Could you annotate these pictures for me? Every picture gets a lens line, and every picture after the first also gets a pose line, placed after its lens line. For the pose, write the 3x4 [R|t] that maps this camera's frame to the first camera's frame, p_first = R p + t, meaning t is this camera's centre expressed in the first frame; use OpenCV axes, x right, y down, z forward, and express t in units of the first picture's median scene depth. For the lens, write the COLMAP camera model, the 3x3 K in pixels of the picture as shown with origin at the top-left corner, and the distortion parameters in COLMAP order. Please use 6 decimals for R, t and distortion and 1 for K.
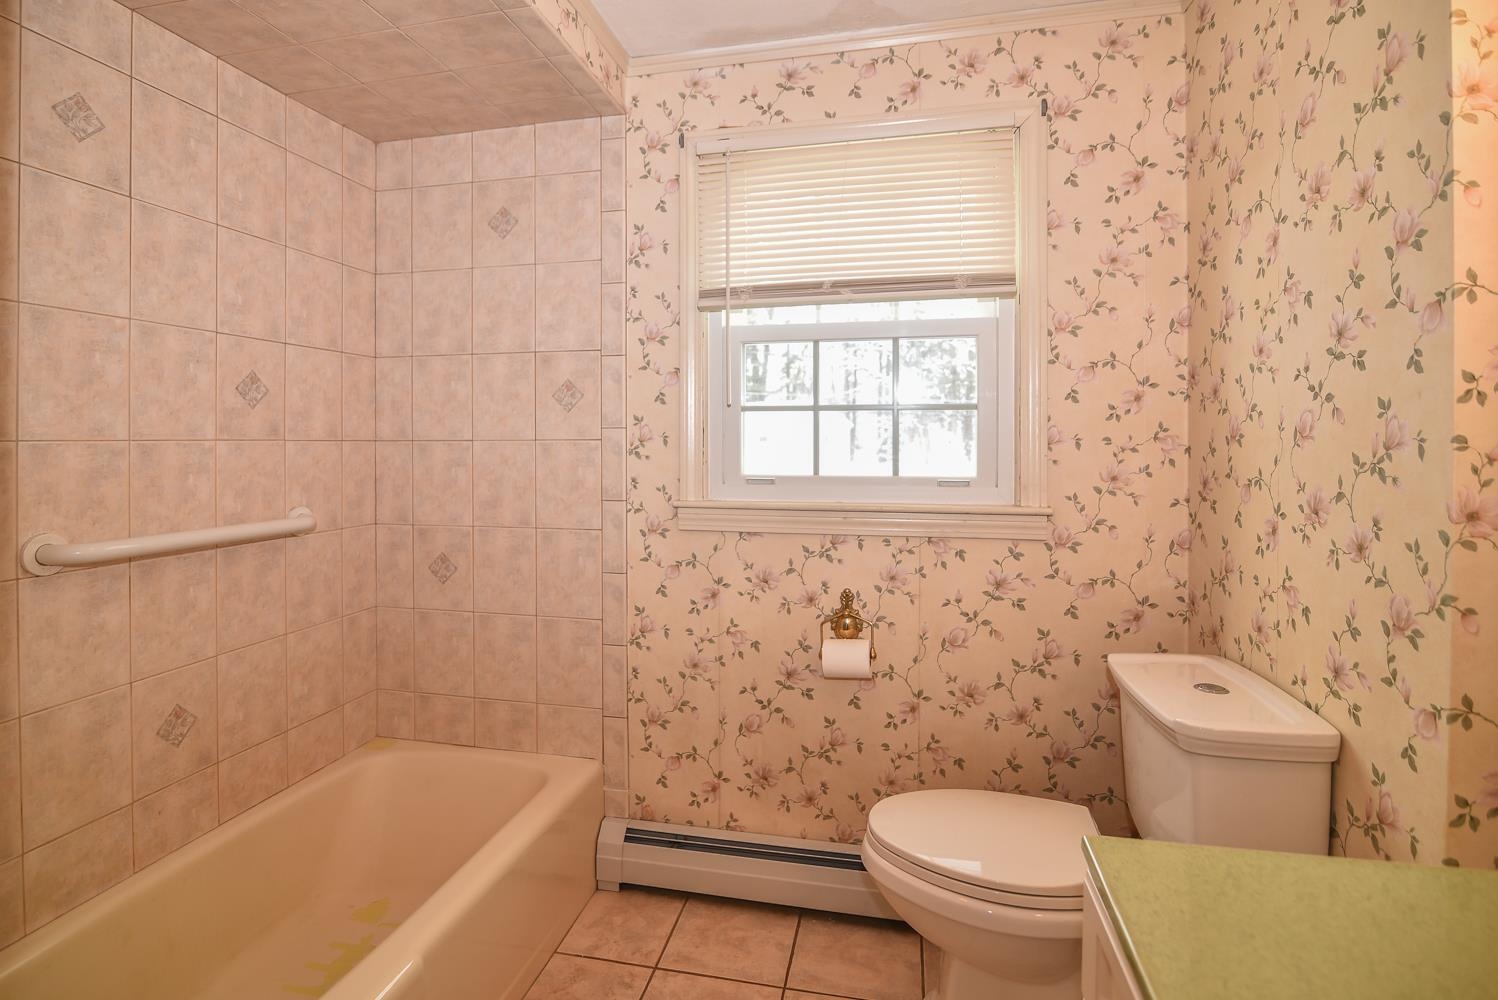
lens RADIAL K [[720.0, 0, 749.8], [0, 720.0, 442.3], [0, 0, 1]] dist [-0.023484, 0.003815]
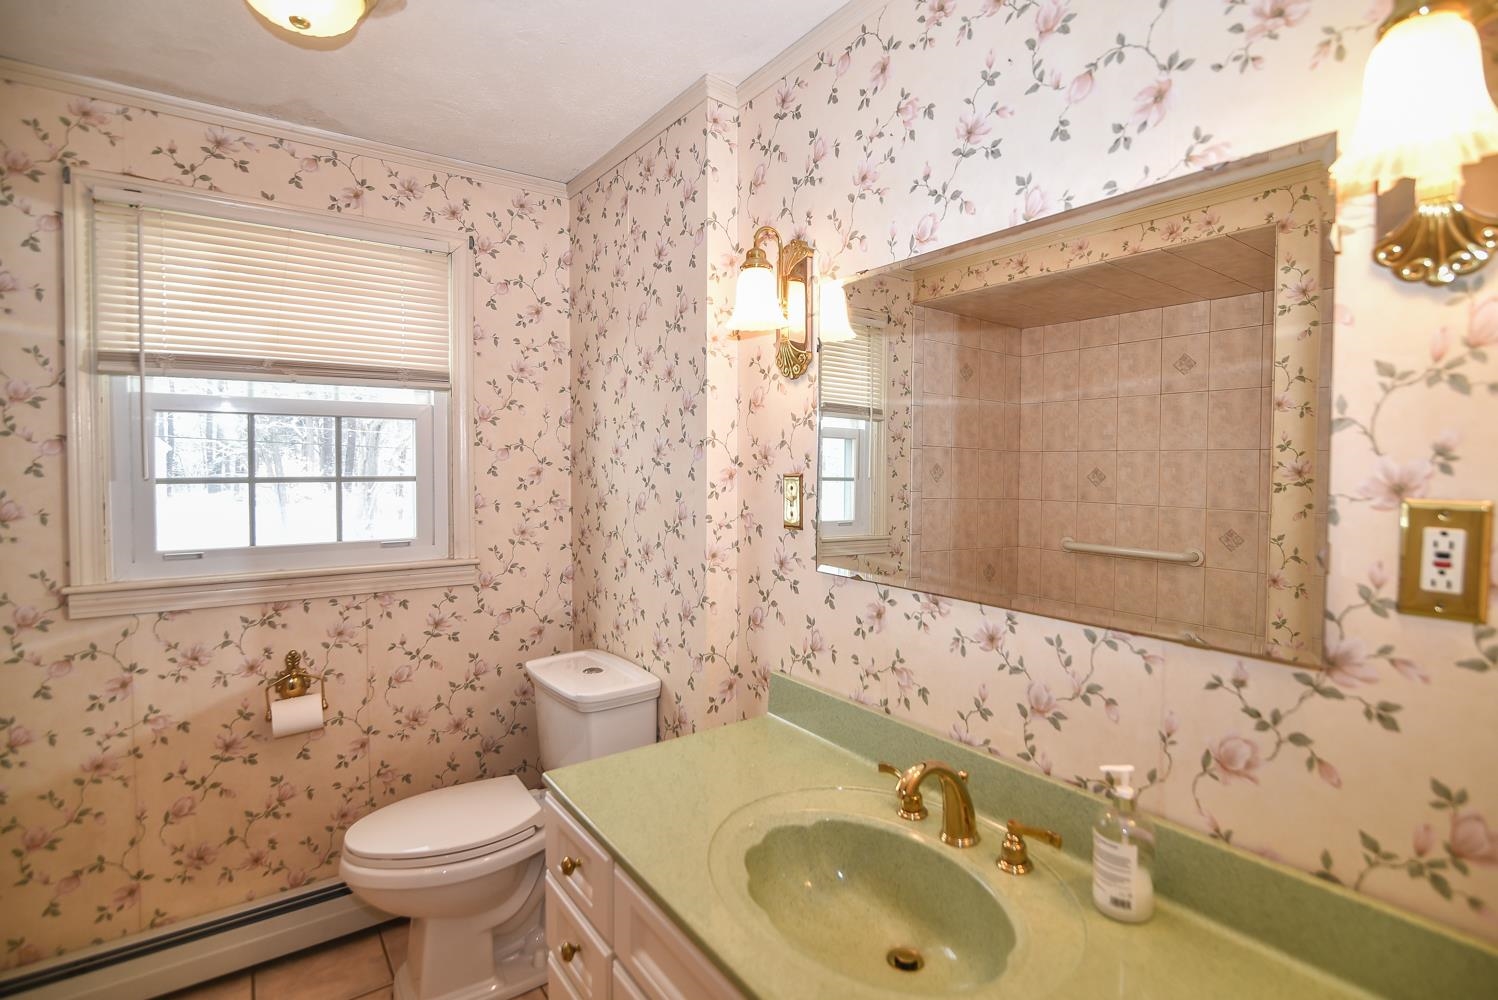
lens RADIAL K [[720.0, 0, 749.7], [0, 720.0, 495.7], [0, 0, 1]] dist [-0.023484, 0.003815]
pose [[0.667926, -0.032945, 0.743499, -0.200608], [-0.000355, 0.999005, 0.044586, -0.076082], [-0.744228, -0.030044, 0.667250, -0.207543]]
